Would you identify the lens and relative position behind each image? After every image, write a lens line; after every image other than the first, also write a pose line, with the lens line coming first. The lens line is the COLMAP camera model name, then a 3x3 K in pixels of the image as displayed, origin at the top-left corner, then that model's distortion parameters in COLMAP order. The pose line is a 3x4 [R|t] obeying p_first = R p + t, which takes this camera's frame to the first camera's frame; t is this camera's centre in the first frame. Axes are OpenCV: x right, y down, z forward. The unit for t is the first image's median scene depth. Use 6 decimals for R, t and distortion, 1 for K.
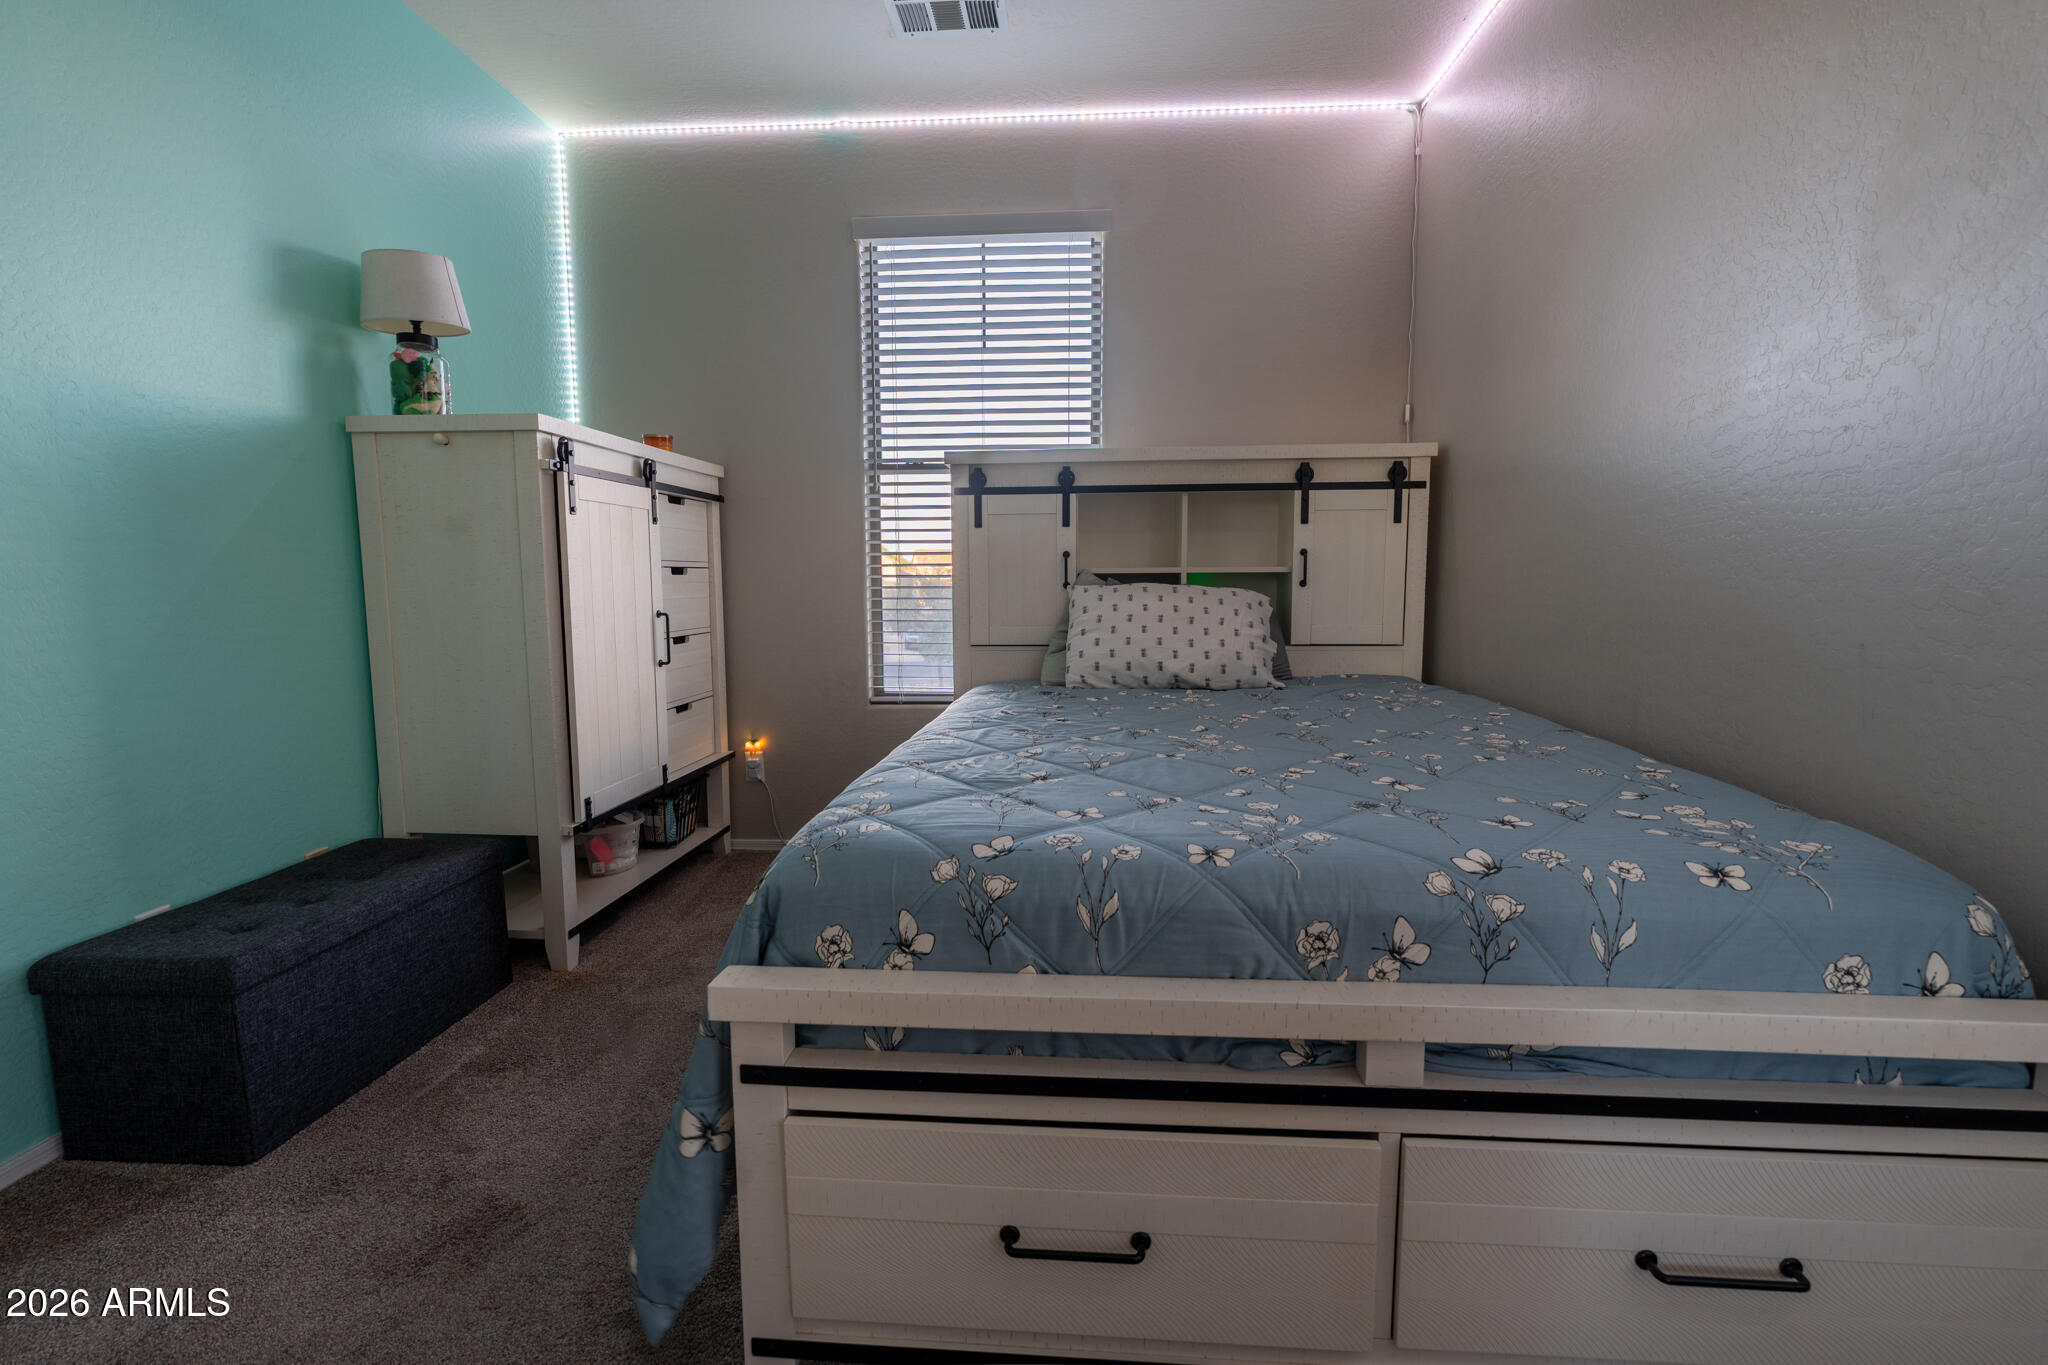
lens RADIAL K [[898.7, 0, 1024.0], [0, 898.7, 682.5], [0, 0, 1]] dist [-0.001207, 0.000002]
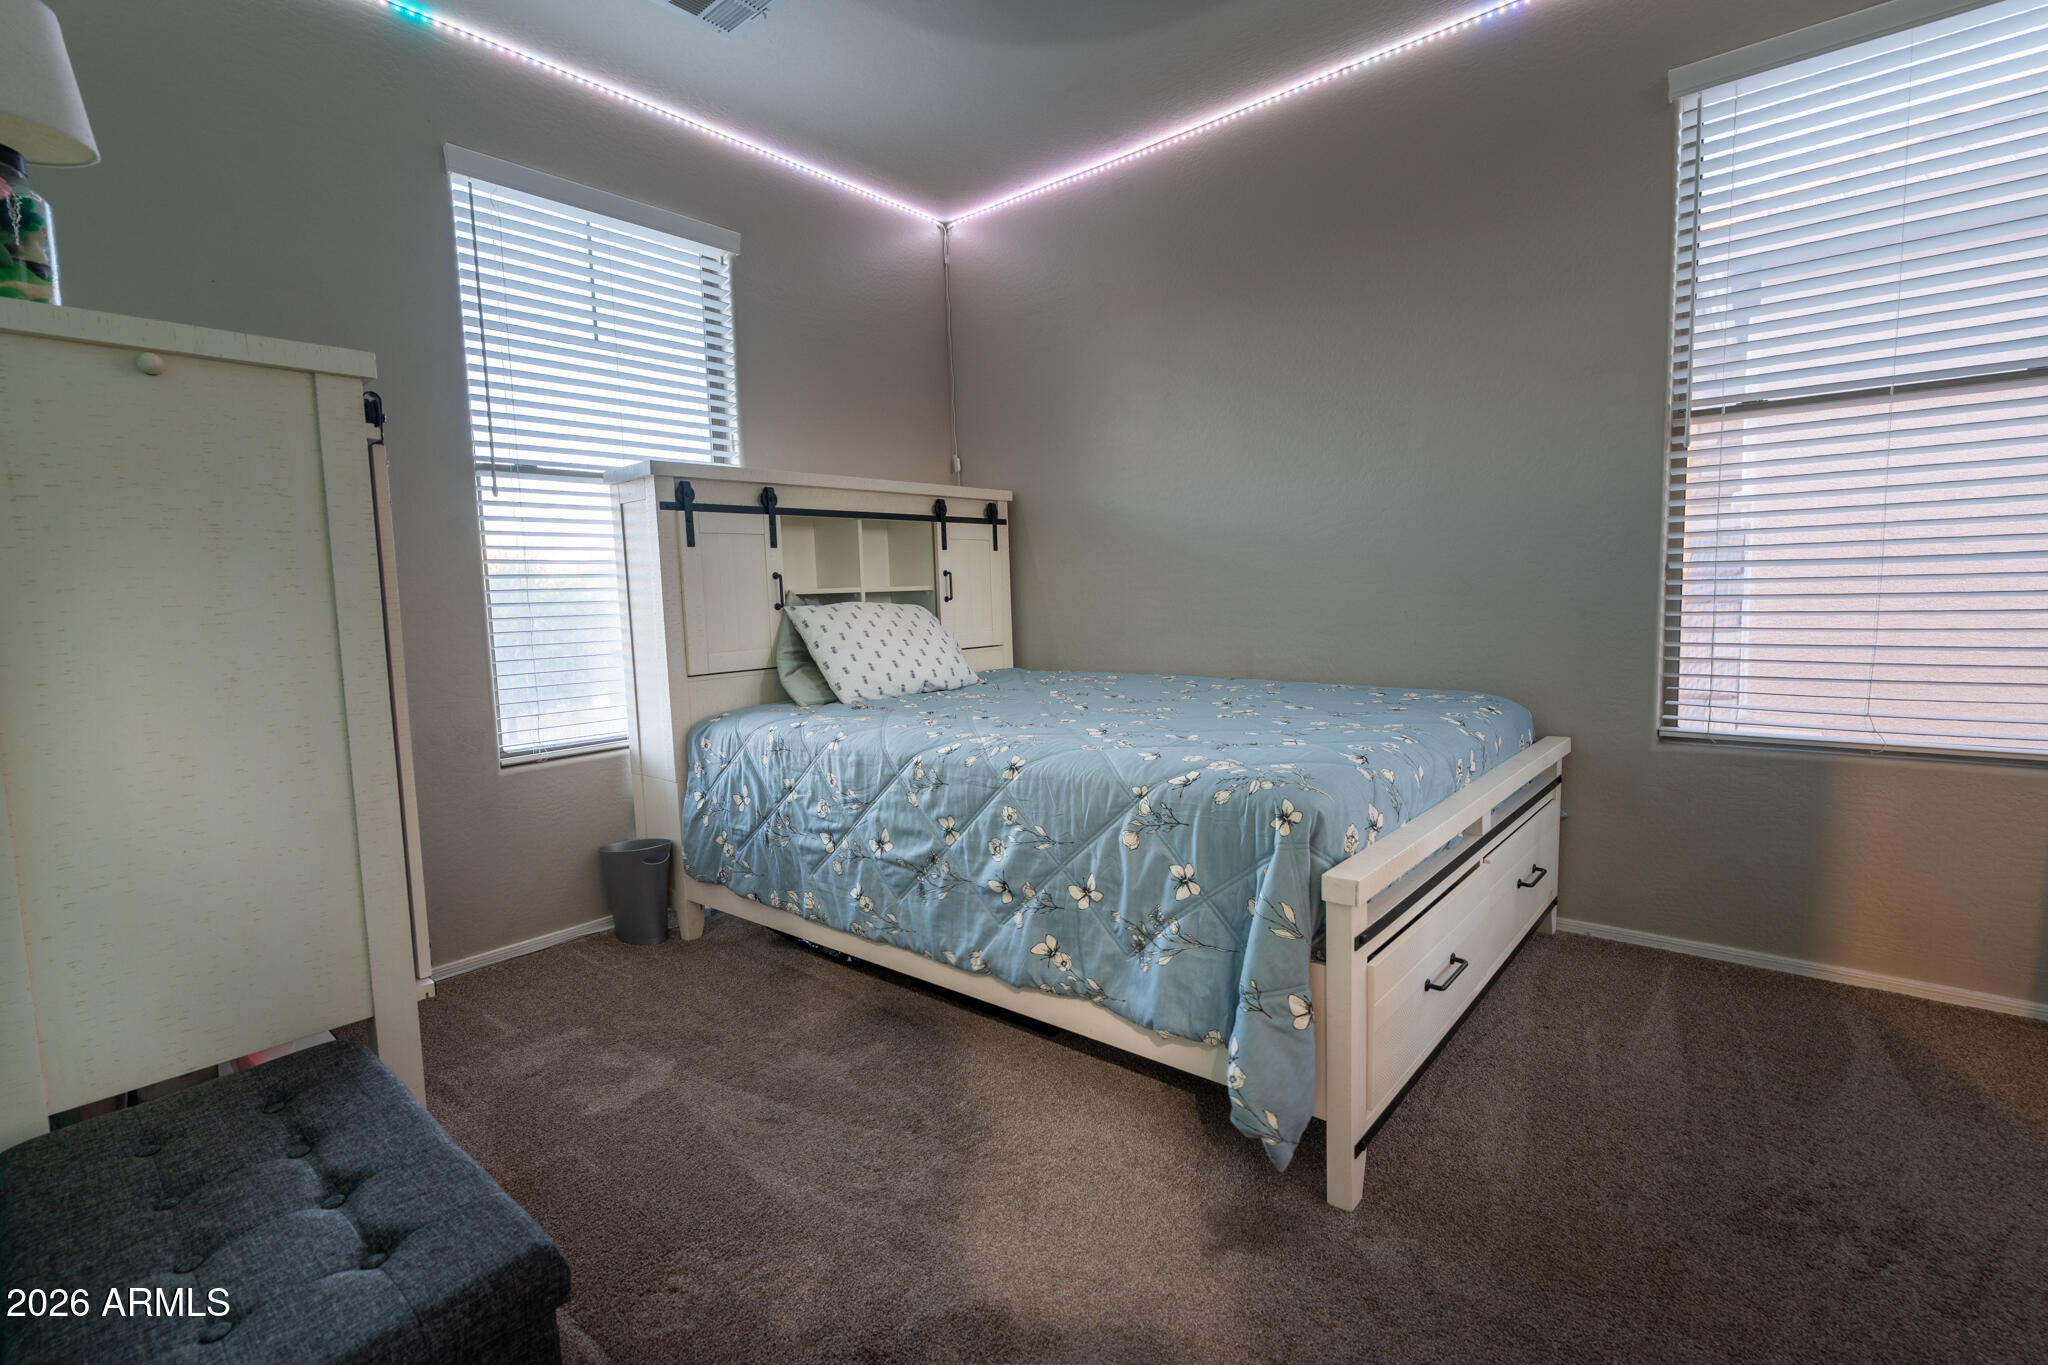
lens RADIAL K [[917.8, 0, 1026.7], [0, 917.8, 677.3], [0, 0, 1]] dist [-0.000988, 0.000263]
pose [[0.589601, -0.092234, 0.802411, -0.768512], [0.115066, 0.992917, 0.029583, -0.036026], [-0.799456, 0.074889, 0.596038, 0.225990]]
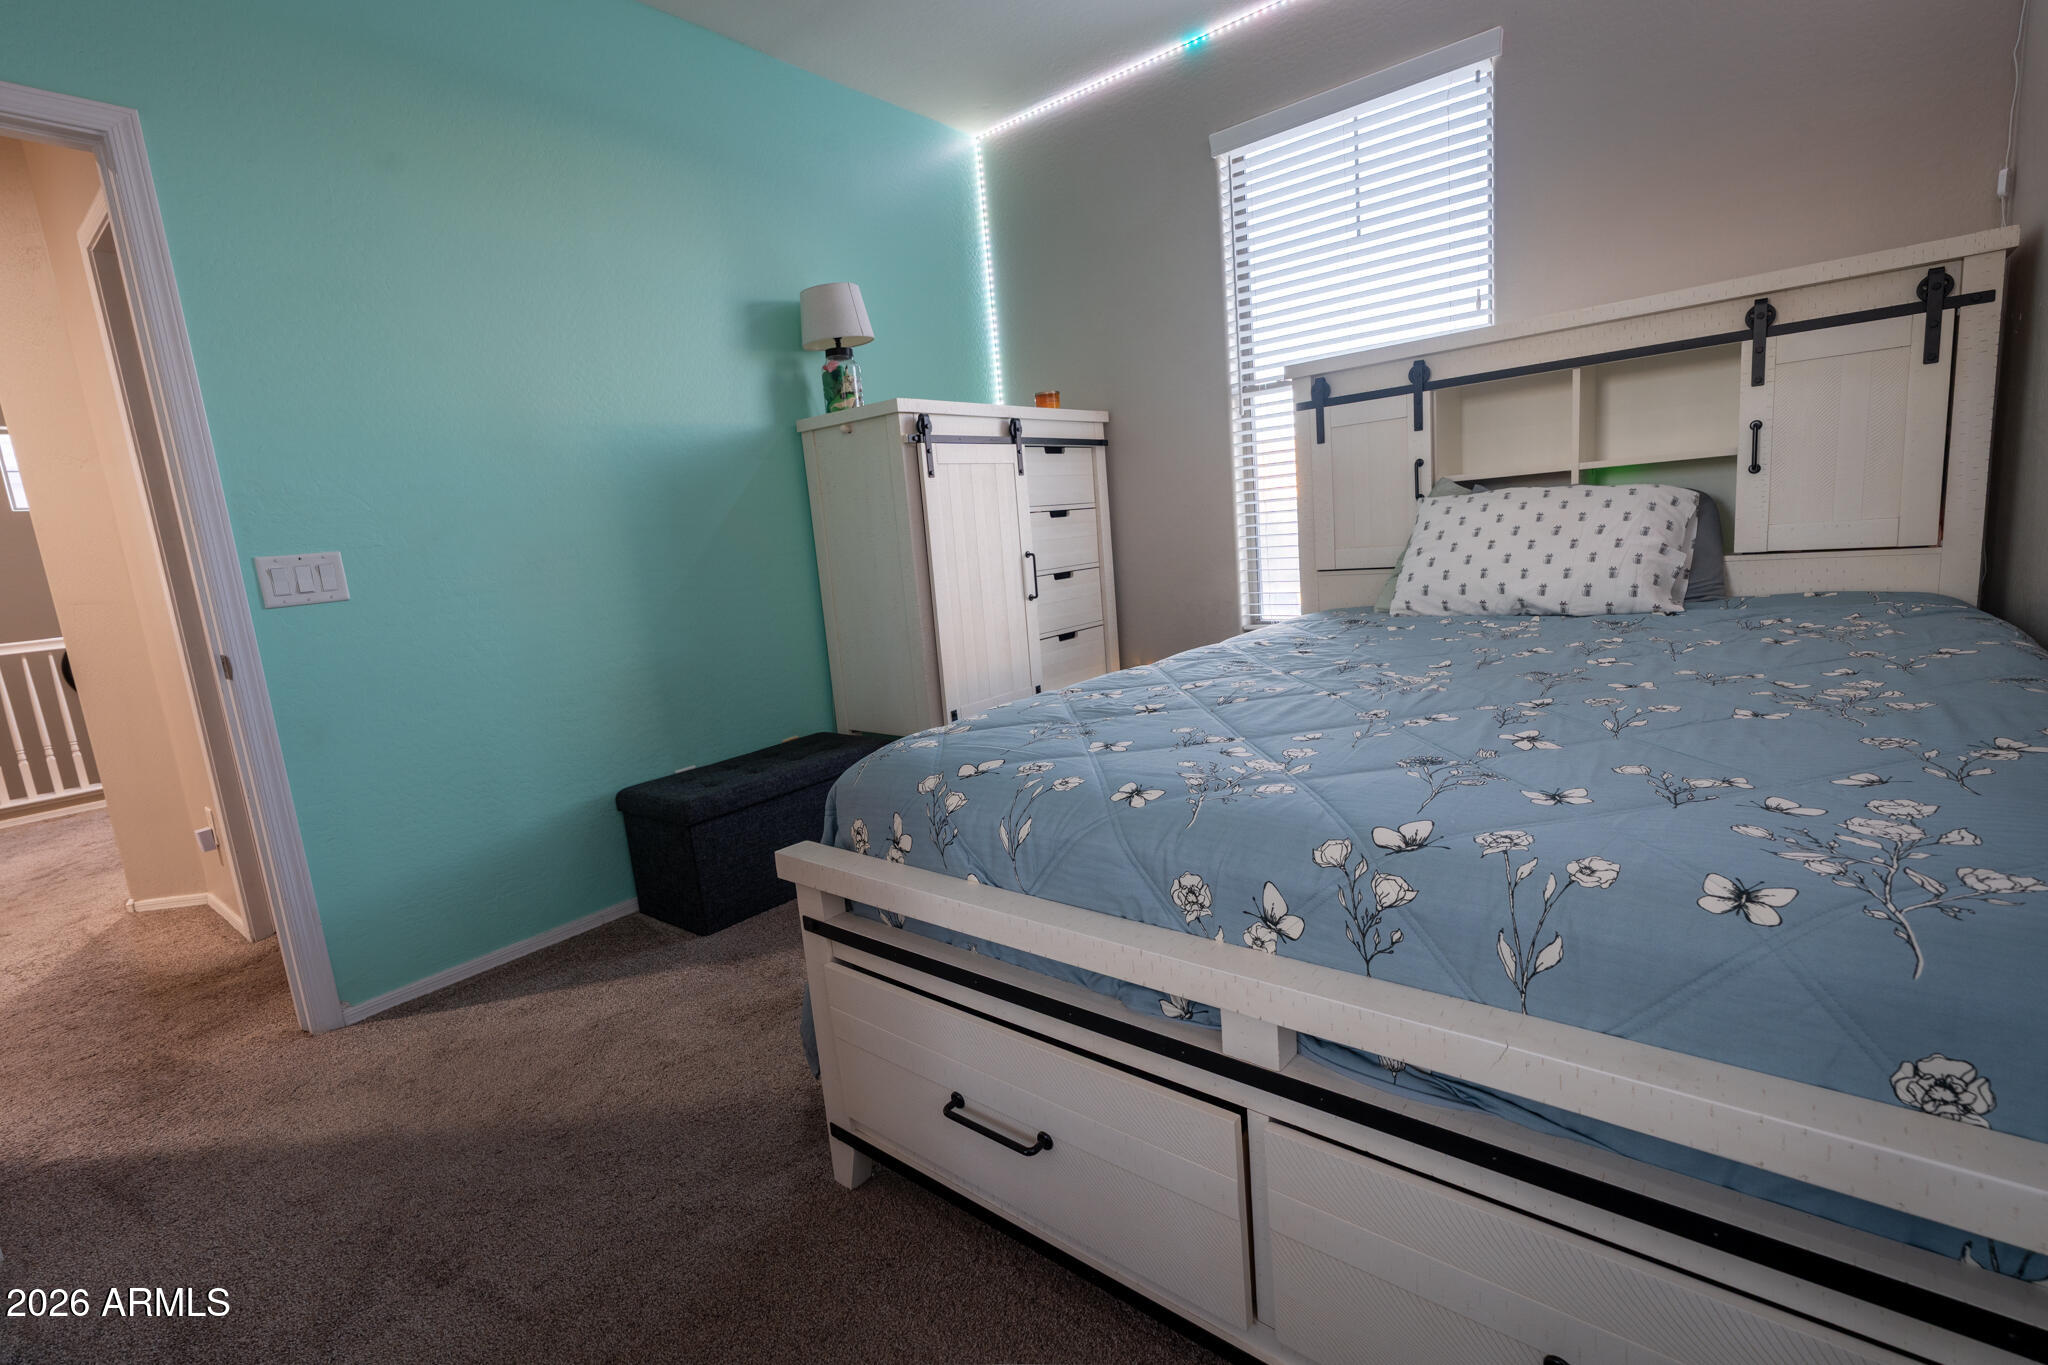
lens RADIAL K [[902.9, 0, 1037.8], [0, 902.9, 677.2], [0, 0, 1]] dist [0.000297, 0.000197]
pose [[0.821038, 0.028889, -0.570142, 0.312456], [0.015522, 0.997220, 0.072881, -0.004502], [0.570662, -0.068688, 0.818307, 0.064351]]
